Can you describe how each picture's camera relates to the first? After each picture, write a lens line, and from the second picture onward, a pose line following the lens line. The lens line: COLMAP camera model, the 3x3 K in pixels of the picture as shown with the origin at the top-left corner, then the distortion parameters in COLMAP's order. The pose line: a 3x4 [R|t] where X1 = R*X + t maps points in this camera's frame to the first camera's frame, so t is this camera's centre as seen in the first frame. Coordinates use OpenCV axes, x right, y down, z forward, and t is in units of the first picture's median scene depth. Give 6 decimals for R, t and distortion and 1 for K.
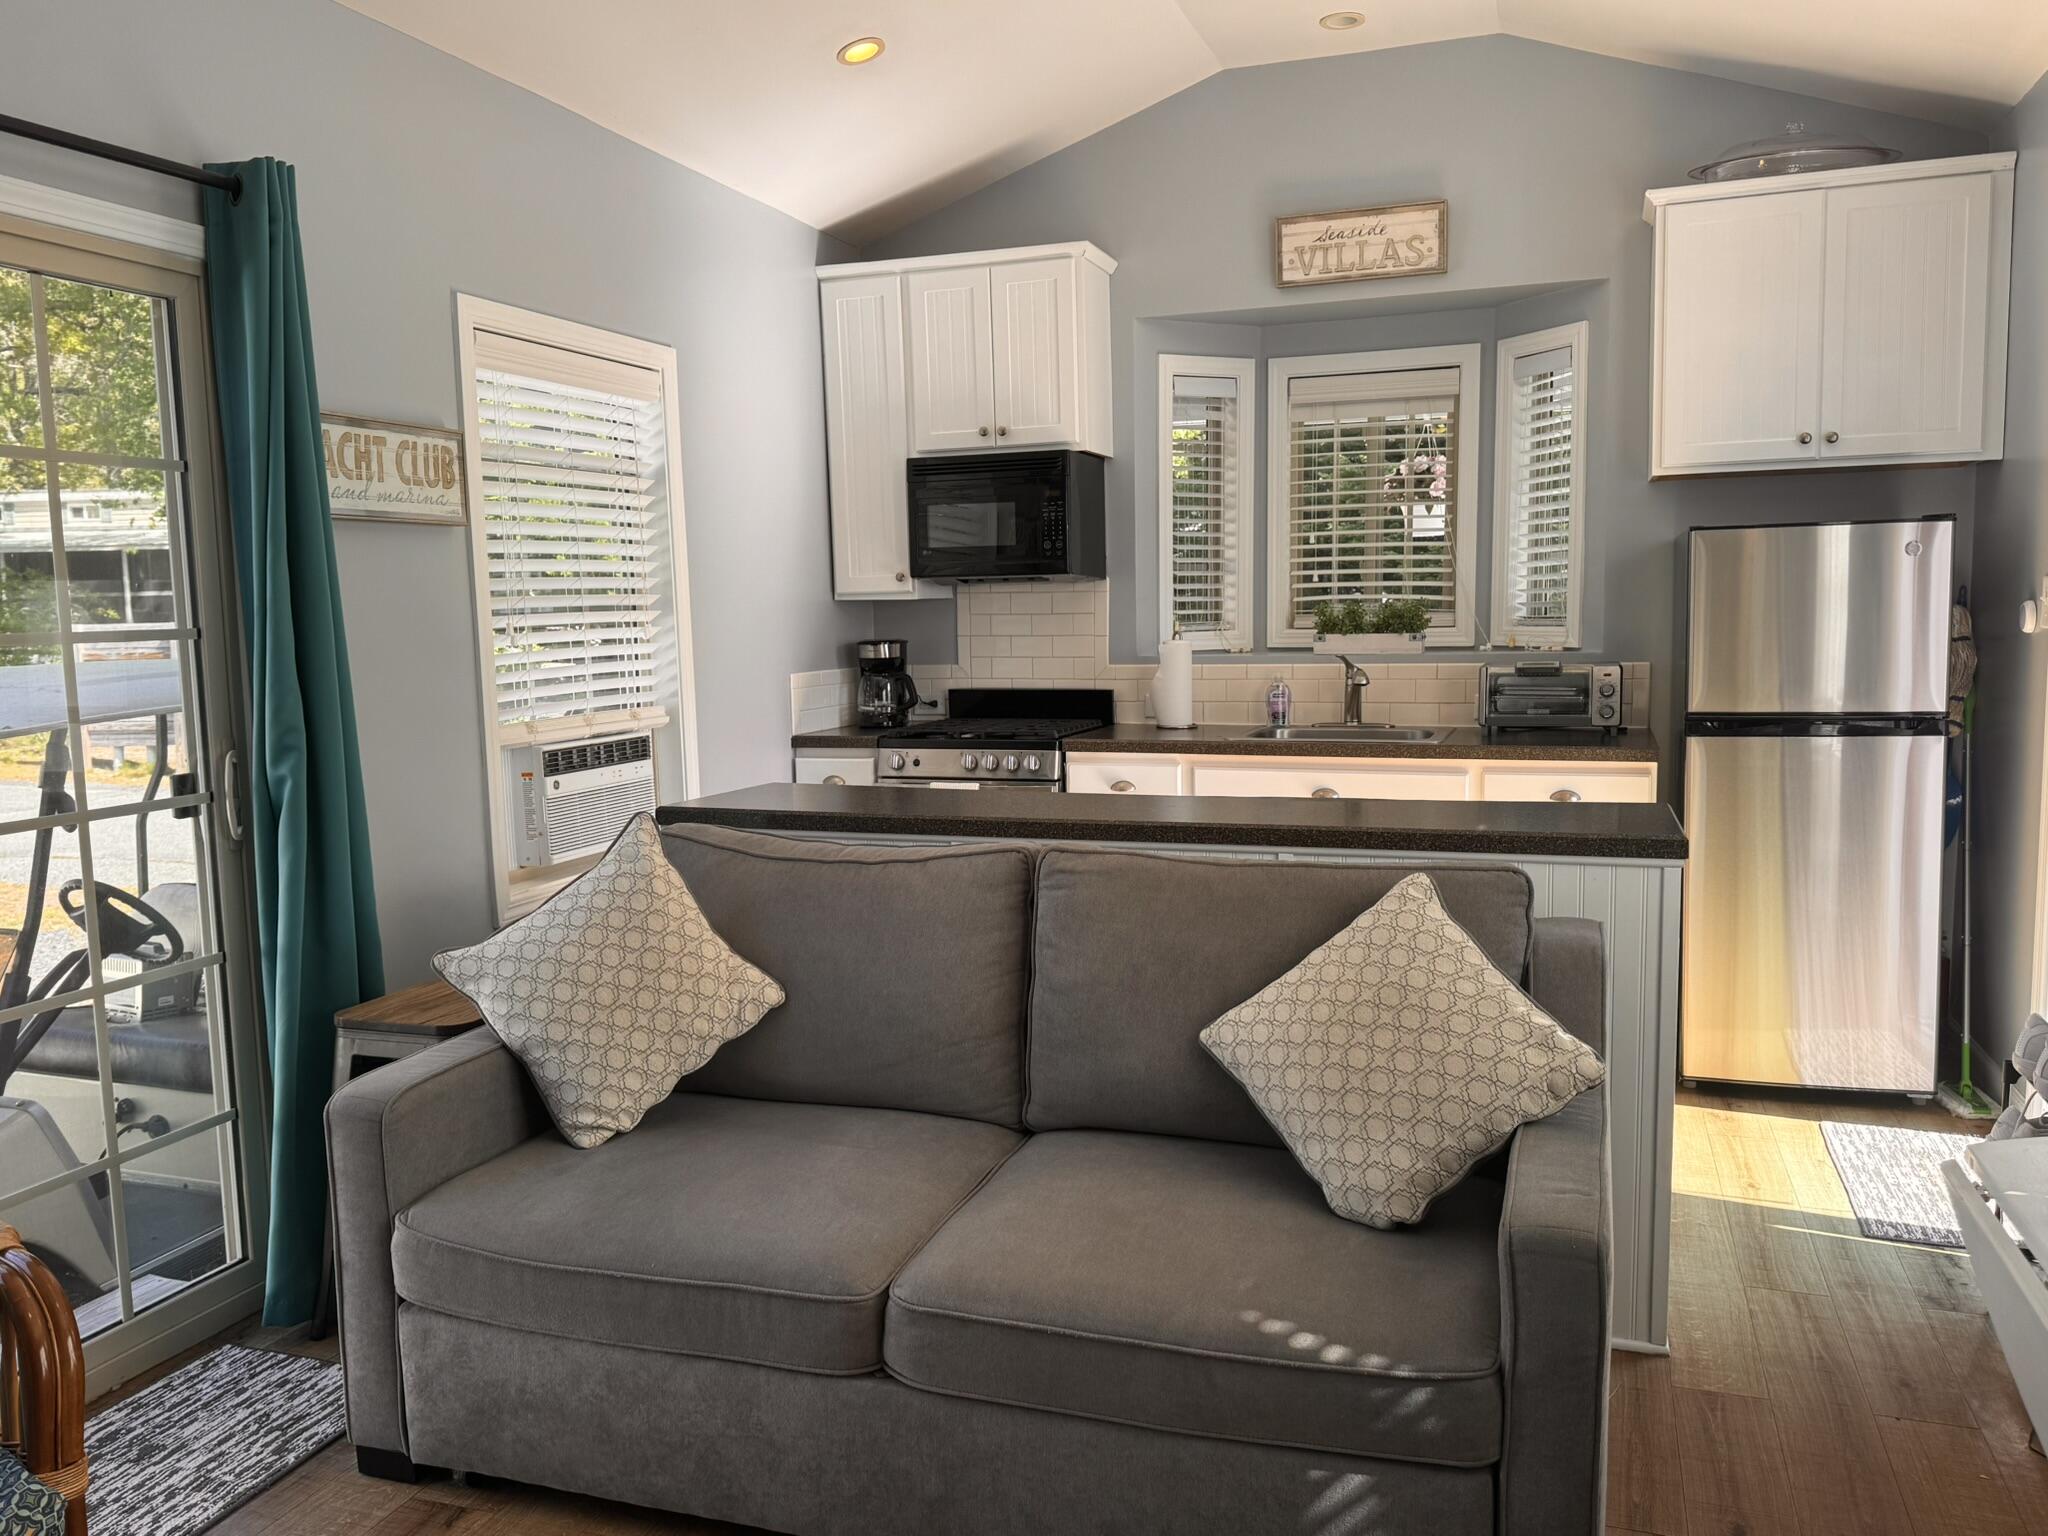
lens RADIAL K [[1596.9, 0, 1024.0], [0, 1596.9, 768.0], [0, 0, 1]] dist [0.205036, -0.421442]
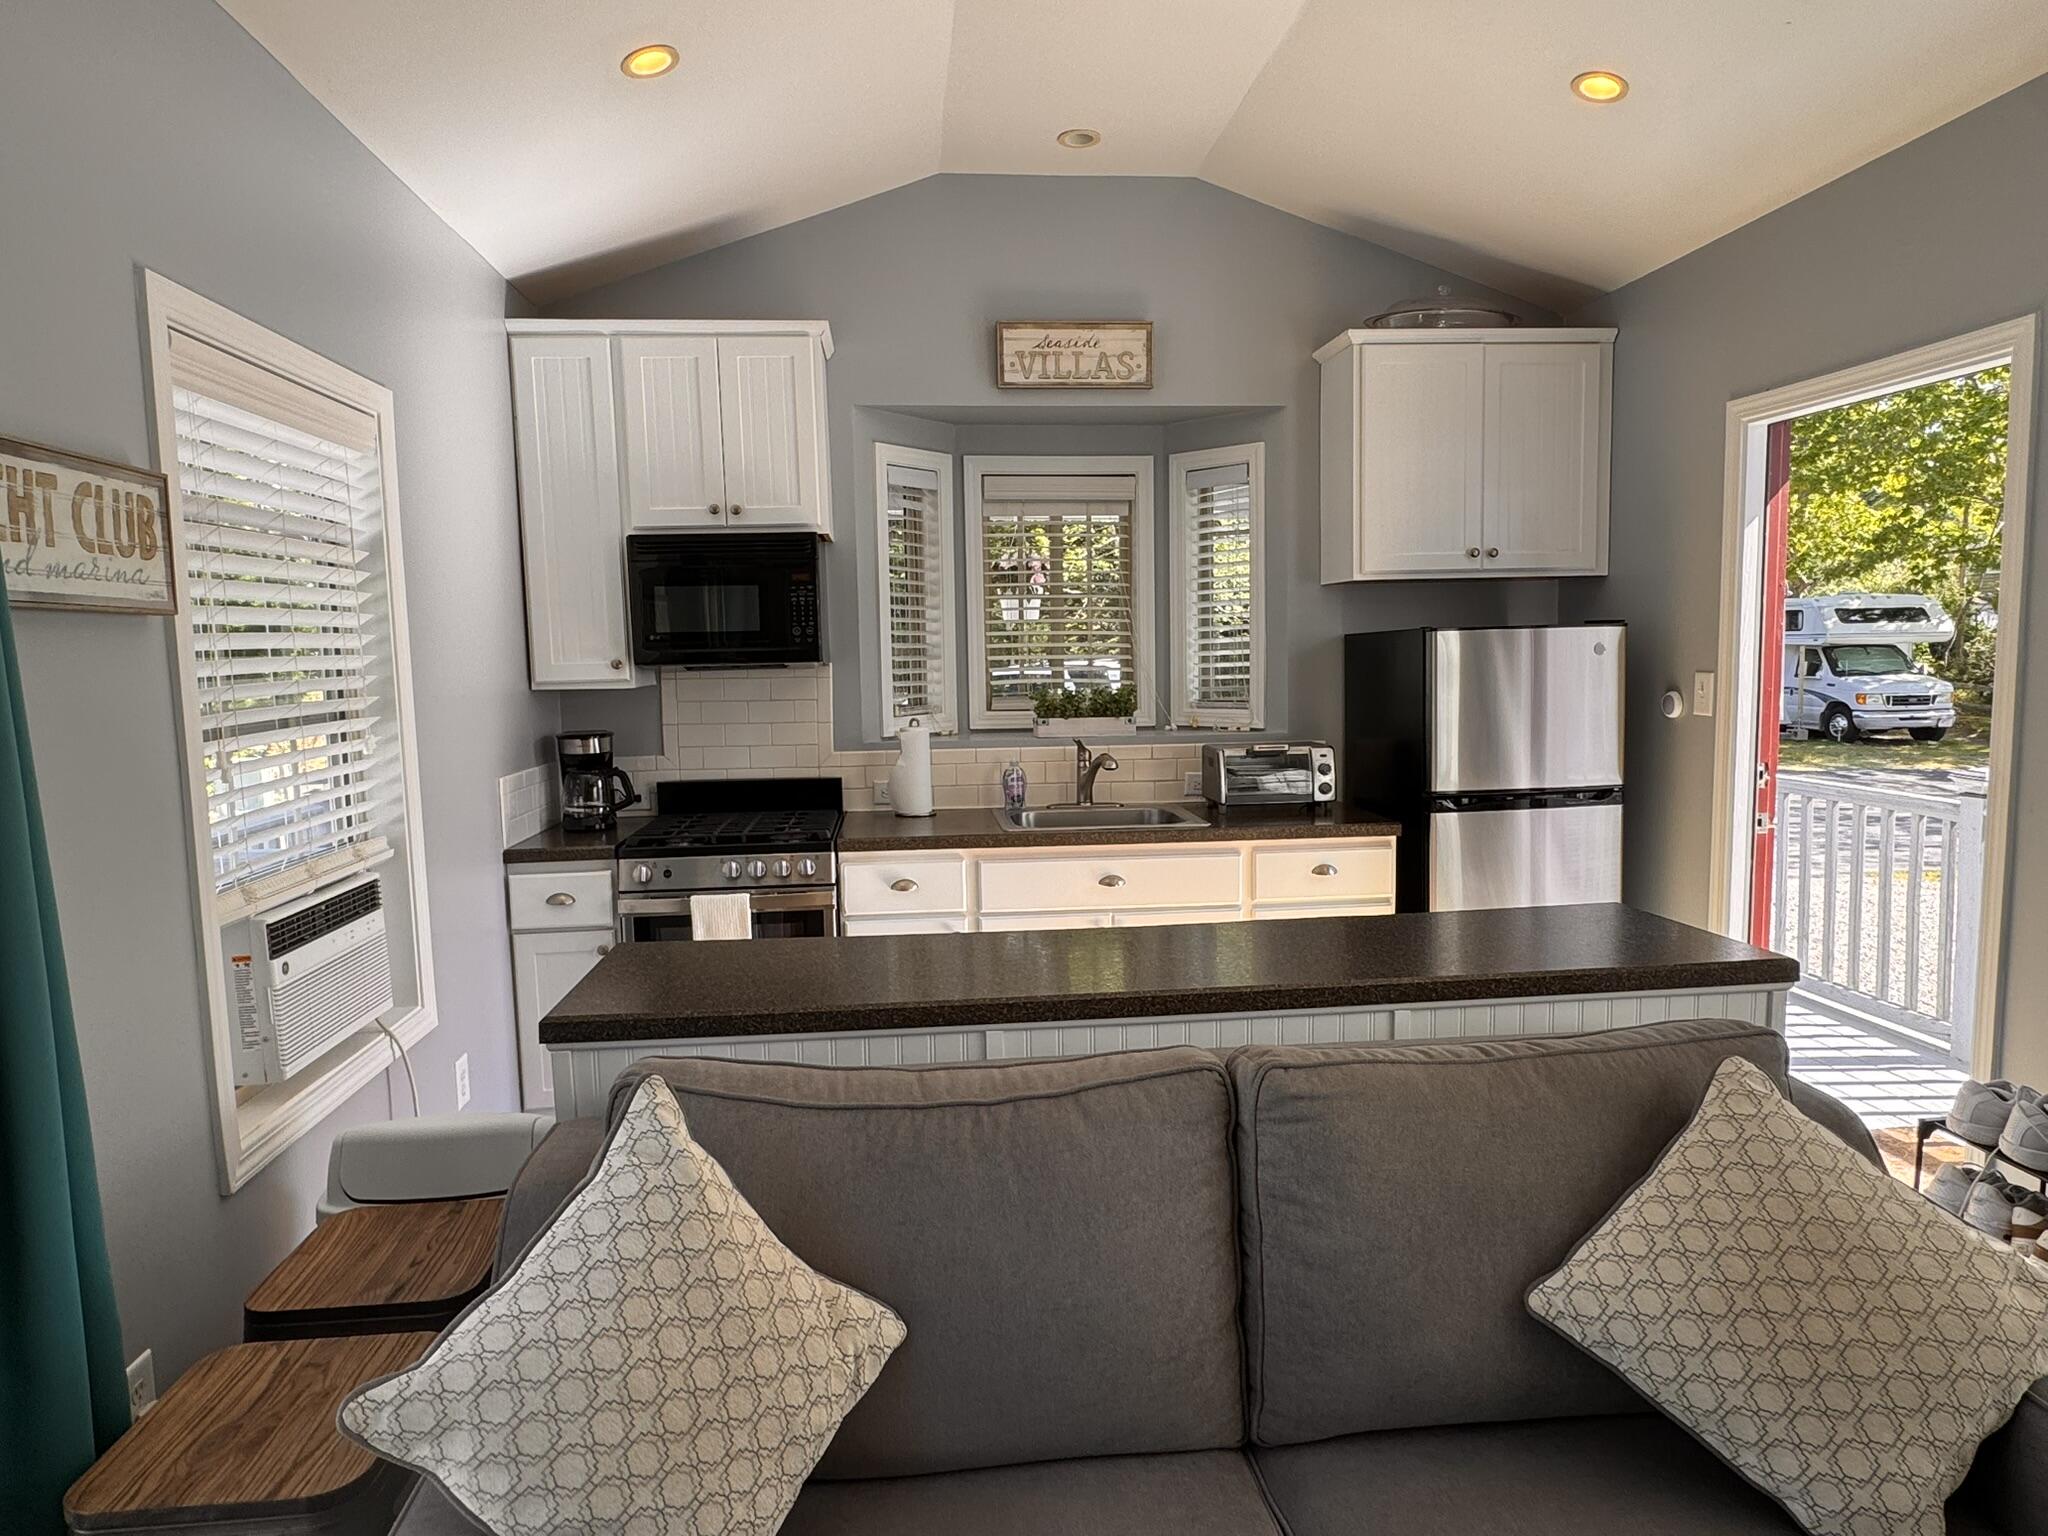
lens RADIAL K [[1250.2, 0, 1024.0], [0, 1250.2, 768.0], [0, 0, 1]] dist [-0.002539, 0.004382]
pose [[0.906380, -0.038494, 0.420706, -0.178925], [0.045652, 0.998933, -0.006954, -0.048513], [-0.419989, 0.025509, 0.907170, 0.285018]]
